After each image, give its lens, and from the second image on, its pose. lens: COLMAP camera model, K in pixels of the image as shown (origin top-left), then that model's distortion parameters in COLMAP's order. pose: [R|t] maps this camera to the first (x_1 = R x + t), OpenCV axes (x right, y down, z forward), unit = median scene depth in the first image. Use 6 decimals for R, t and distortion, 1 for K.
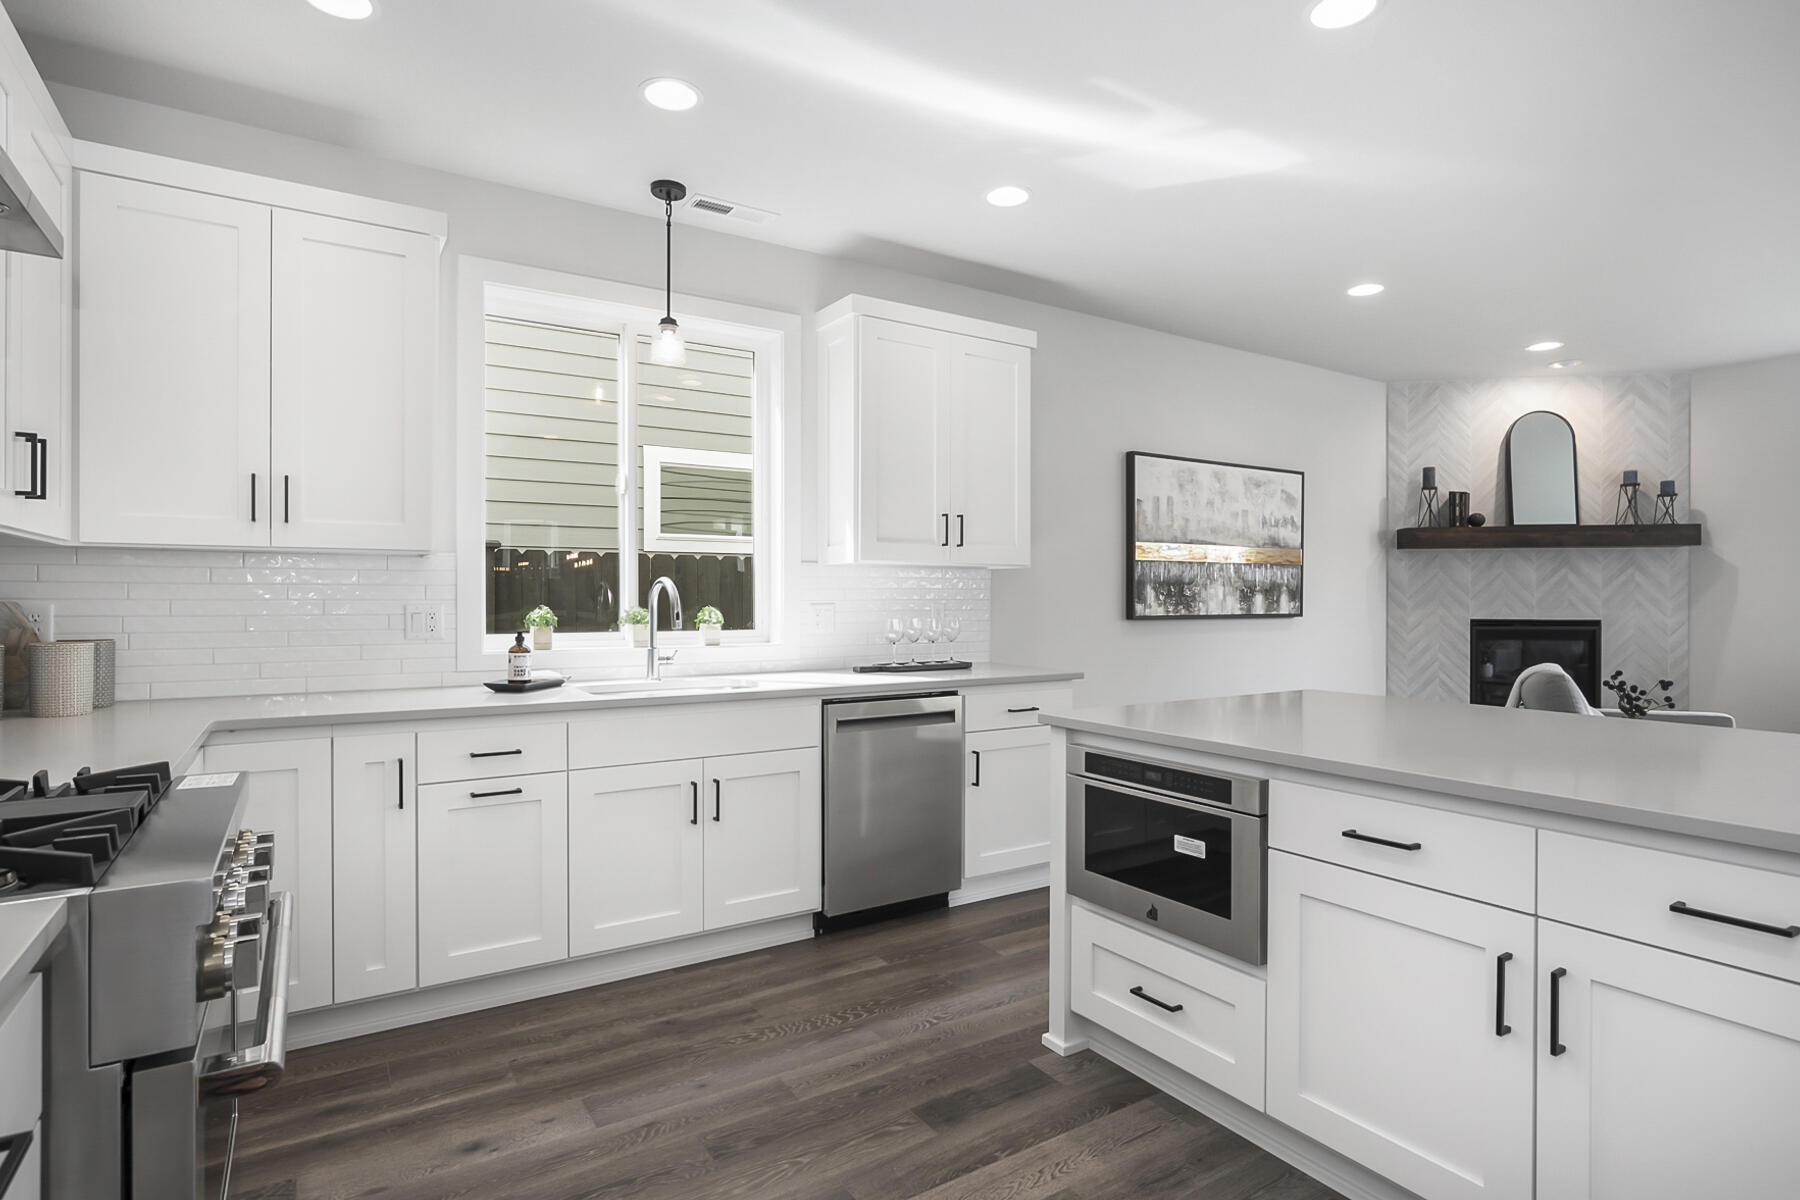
lens RADIAL K [[930.3, 0, 900.0], [0, 930.3, 599.9], [0, 0, 1]] dist [-0.022792, 0.011294]
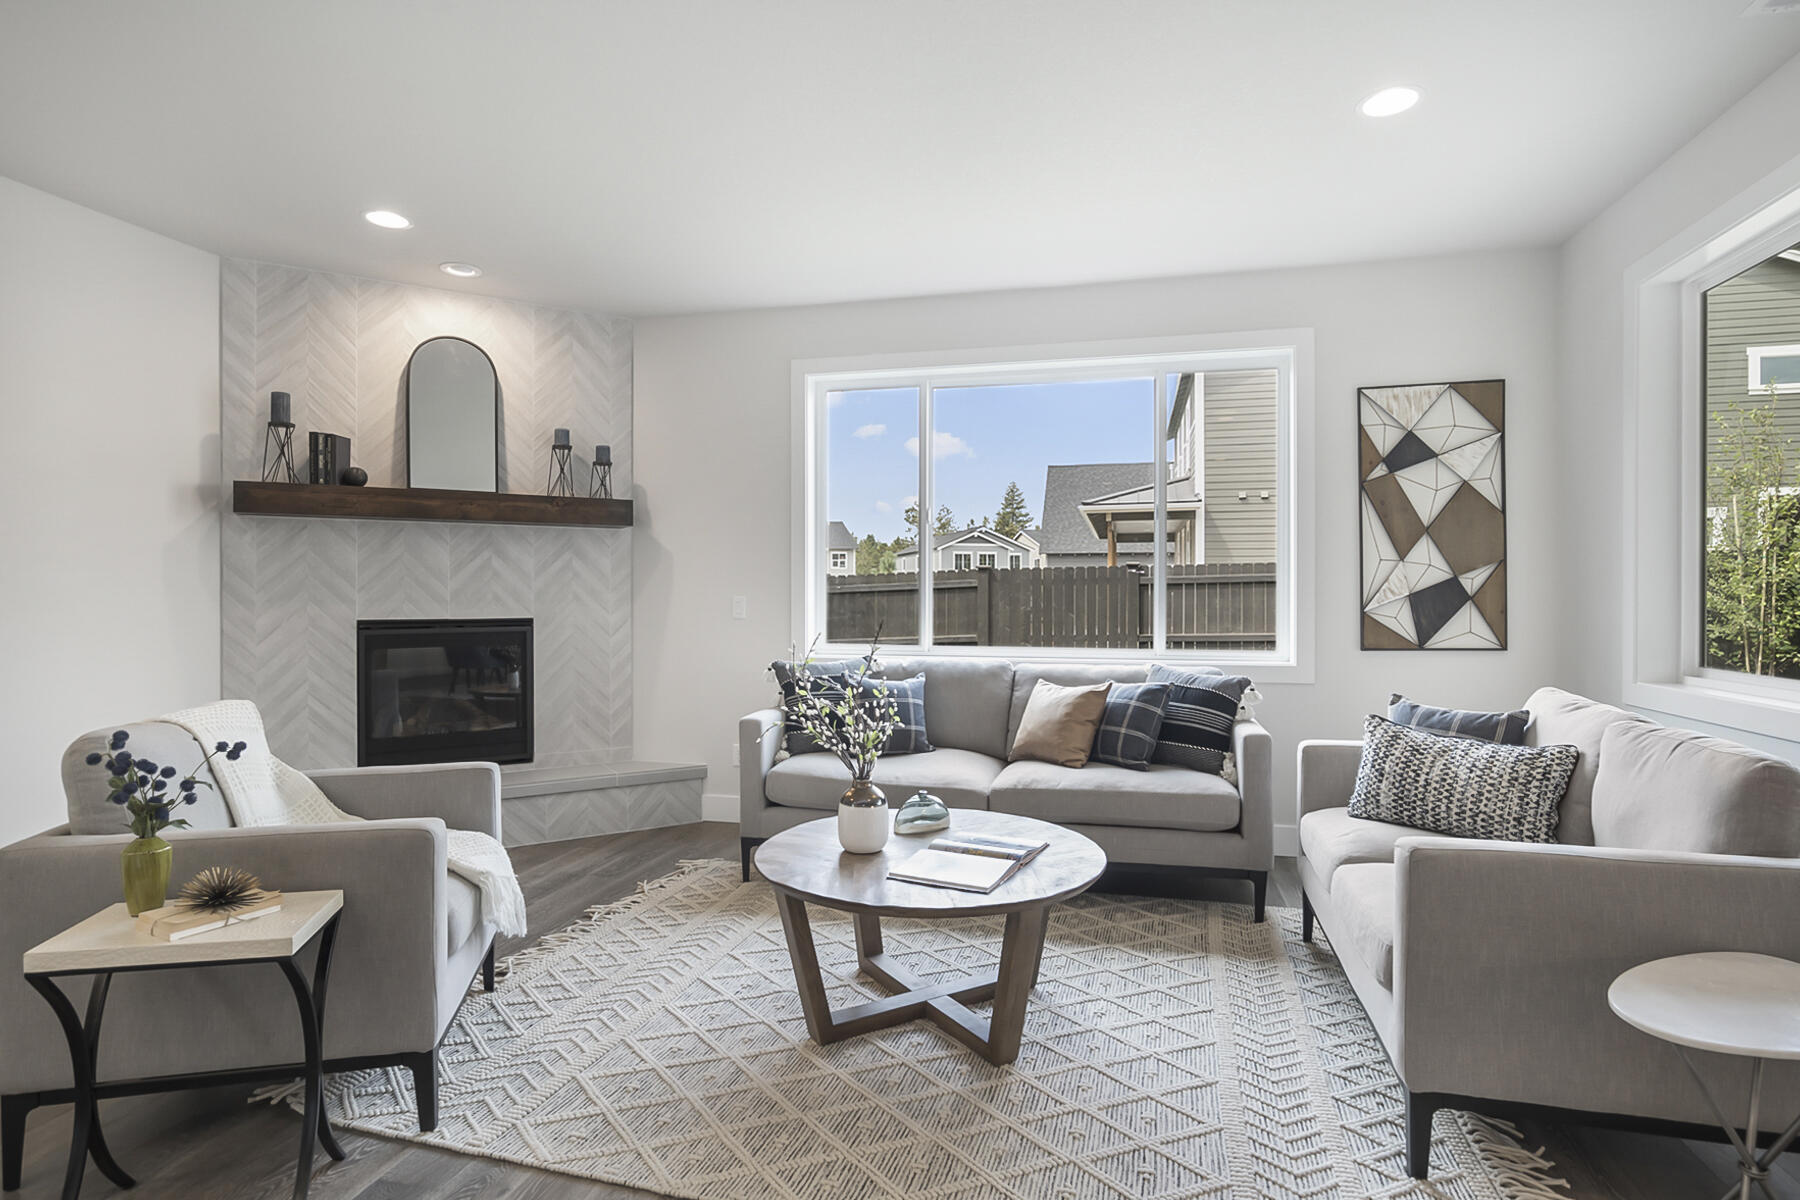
lens RADIAL K [[930.3, 0, 897.4], [0, 930.3, 600.4], [0, 0, 1]] dist [-0.022792, 0.011294]
pose [[0.729648, -0.005191, 0.683803, 0.456443], [0.003416, 0.999986, 0.003946, 0.004692], [-0.683814, -0.000543, 0.729656, 0.220533]]
